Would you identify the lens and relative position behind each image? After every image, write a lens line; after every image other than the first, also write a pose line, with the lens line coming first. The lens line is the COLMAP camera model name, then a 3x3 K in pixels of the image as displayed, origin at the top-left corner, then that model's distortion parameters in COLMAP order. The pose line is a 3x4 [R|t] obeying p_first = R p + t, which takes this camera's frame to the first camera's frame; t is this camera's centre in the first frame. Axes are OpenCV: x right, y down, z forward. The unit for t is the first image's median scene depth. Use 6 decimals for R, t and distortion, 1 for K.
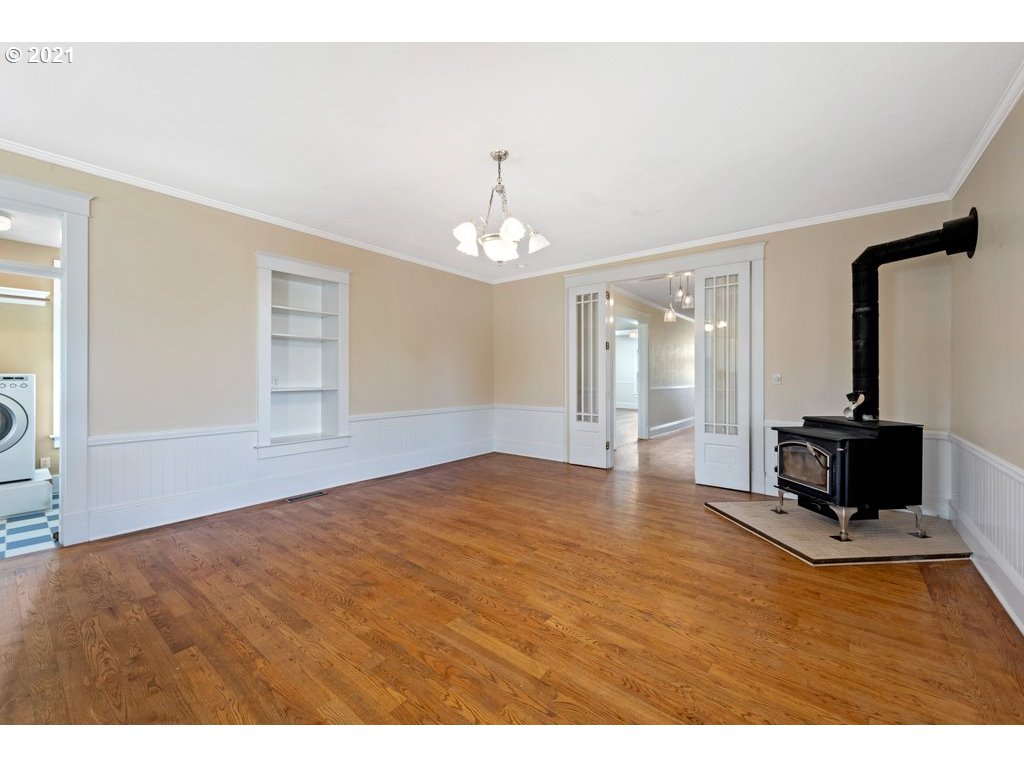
lens RADIAL K [[406.8, 0, 510.2], [0, 406.8, 376.4], [0, 0, 1]] dist [0.014558, -0.000284]
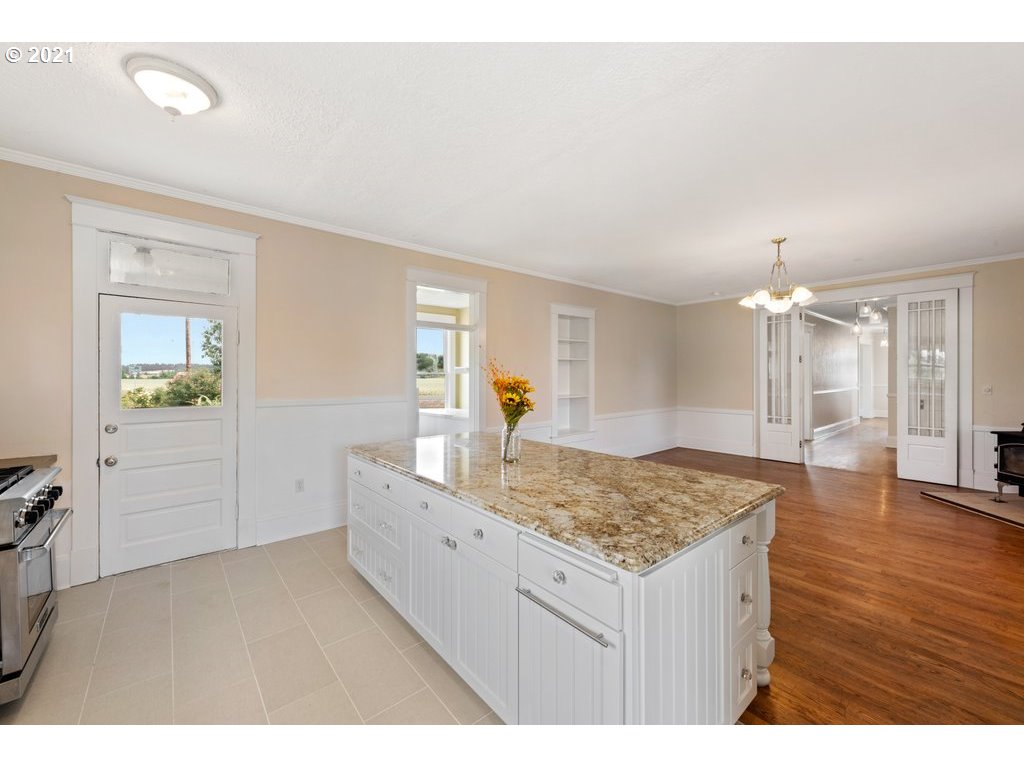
lens RADIAL K [[409.4, 0, 497.8], [0, 409.4, 376.9], [0, 0, 1]] dist [0.001102, -0.000033]
pose [[0.979323, -0.005829, -0.202220, -0.460660], [0.007597, 0.999939, 0.007972, -0.049236], [0.202161, -0.009343, 0.979308, -0.408326]]
